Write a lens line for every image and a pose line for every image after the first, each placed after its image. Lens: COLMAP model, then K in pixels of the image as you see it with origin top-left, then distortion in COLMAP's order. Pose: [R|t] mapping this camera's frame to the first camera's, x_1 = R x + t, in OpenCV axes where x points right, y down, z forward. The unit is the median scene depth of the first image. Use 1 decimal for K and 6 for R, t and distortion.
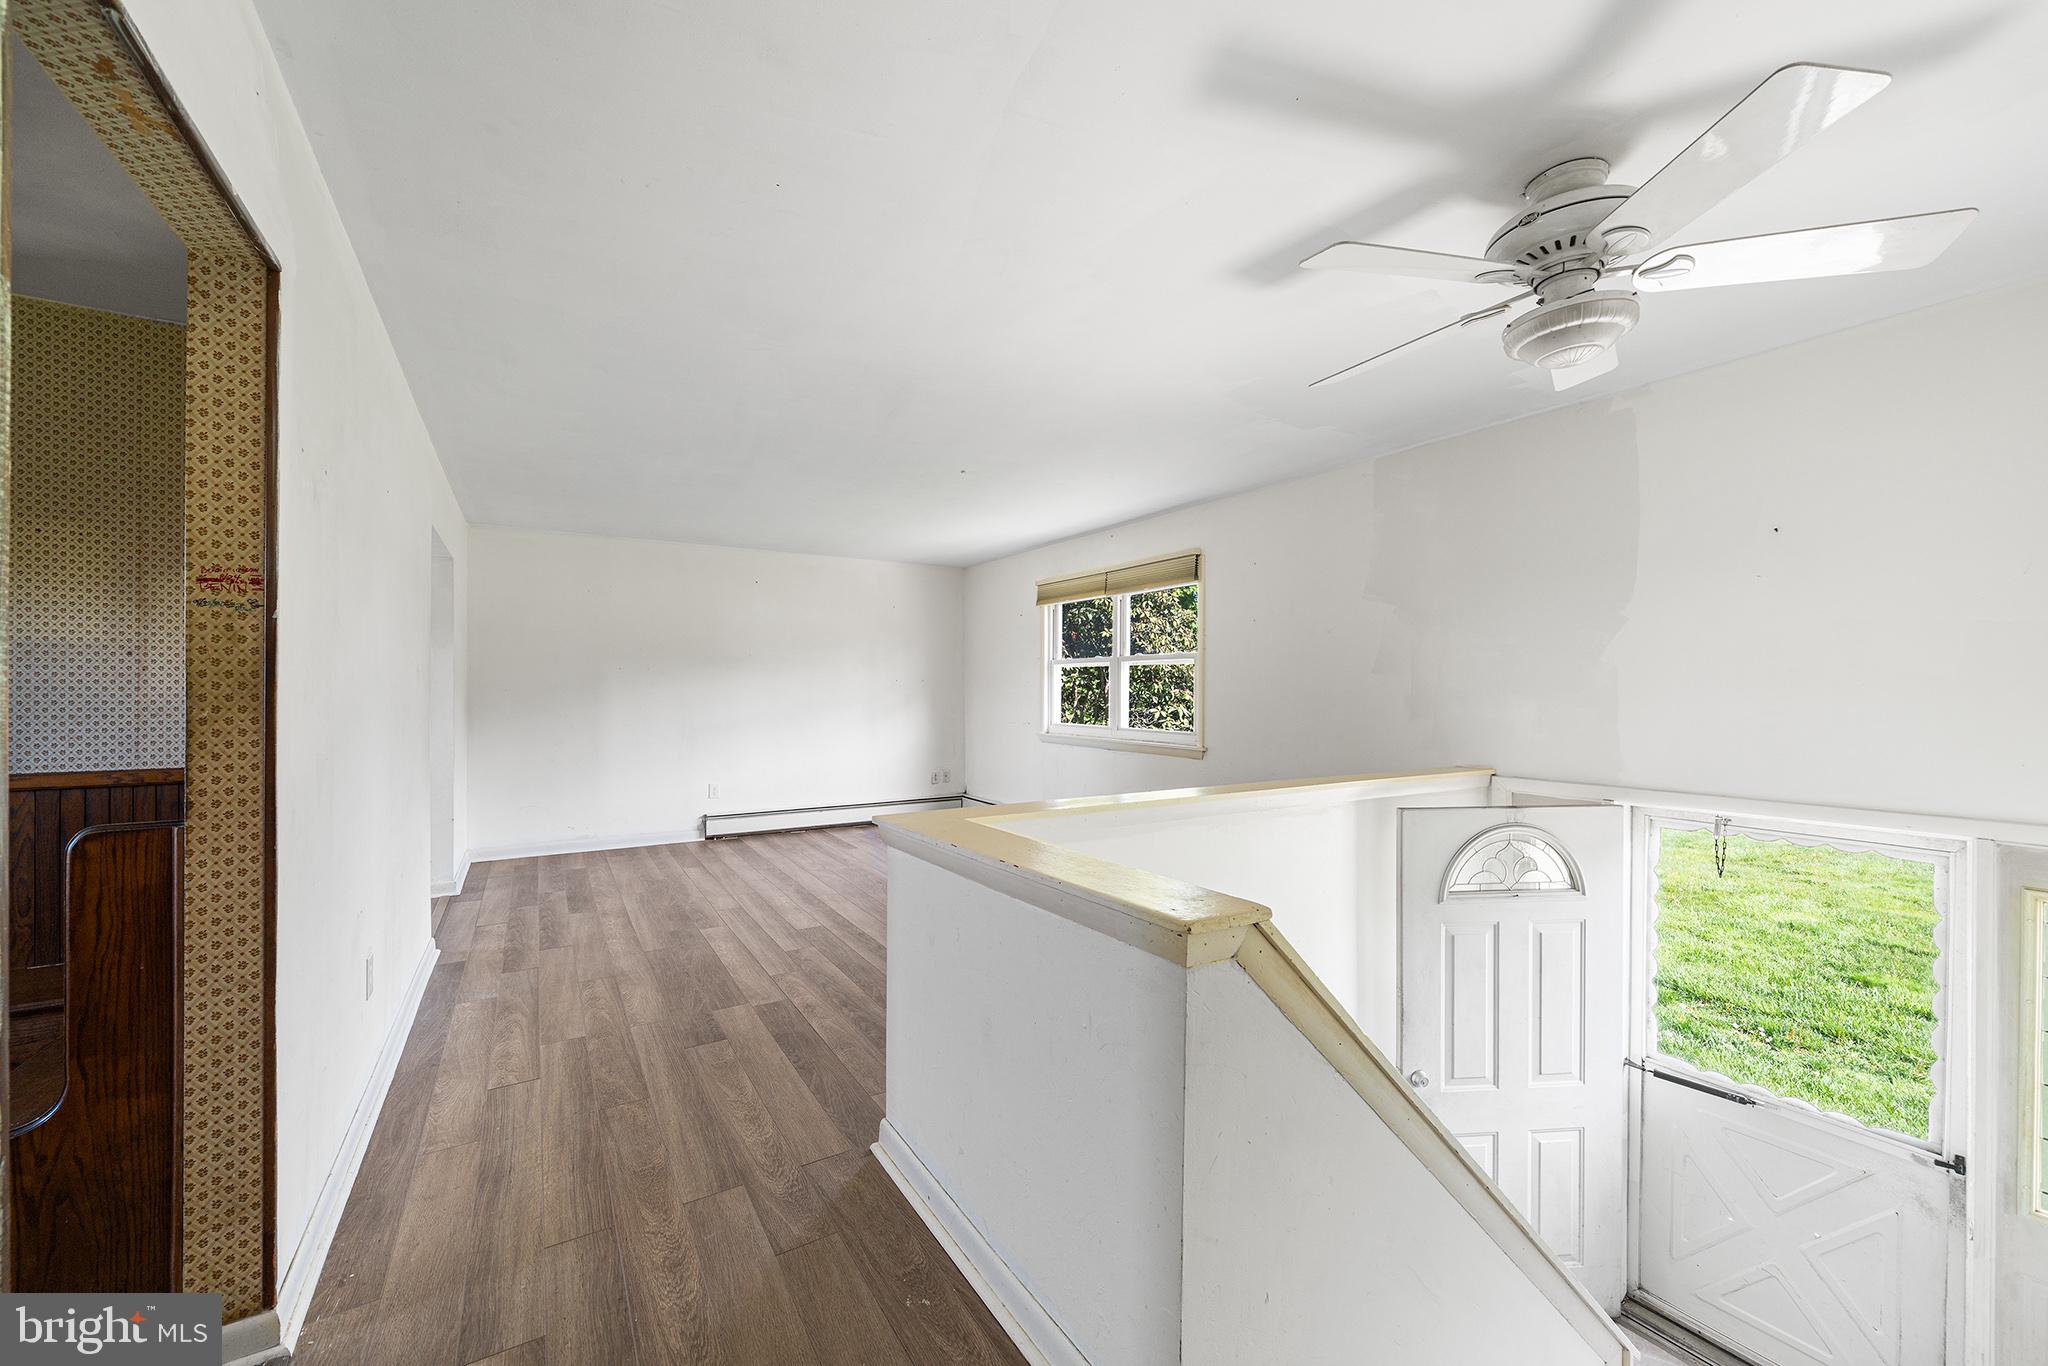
lens RADIAL K [[764.9, 0, 1012.4], [0, 764.9, 689.9], [0, 0, 1]] dist [-0.001005, -0.000046]
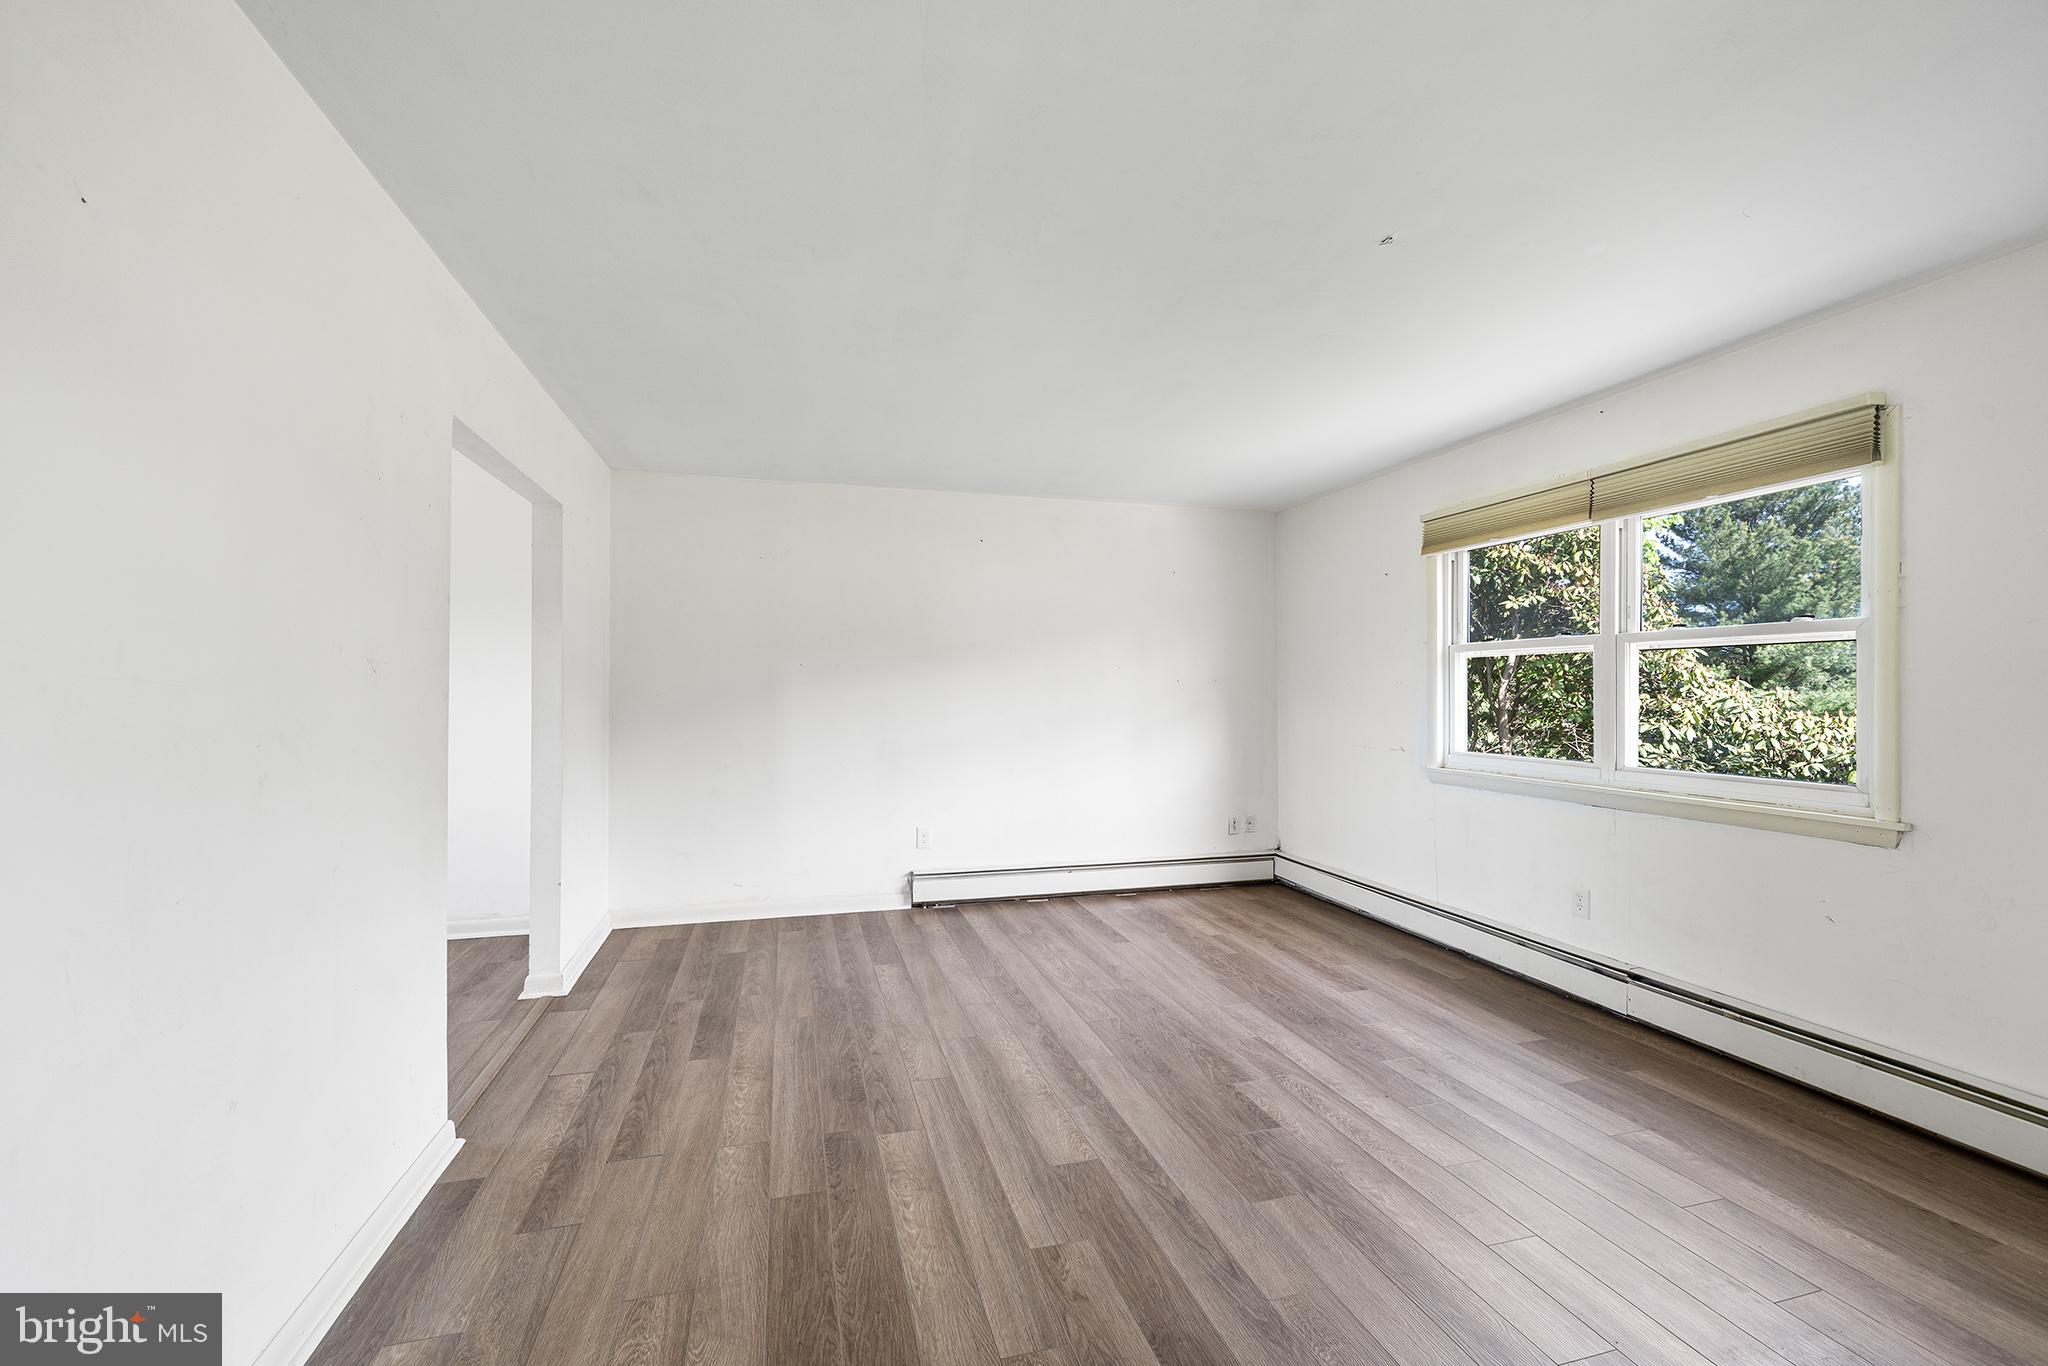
lens RADIAL K [[825.7, 0, 1024.9], [0, 825.7, 687.7], [0, 0, 1]] dist [0.000133, -0.000005]
pose [[0.962348, -0.001121, -0.271819, -0.115121], [-0.000385, 0.999985, -0.005487, -0.002860], [0.271821, 0.005385, 0.962333, 0.360967]]
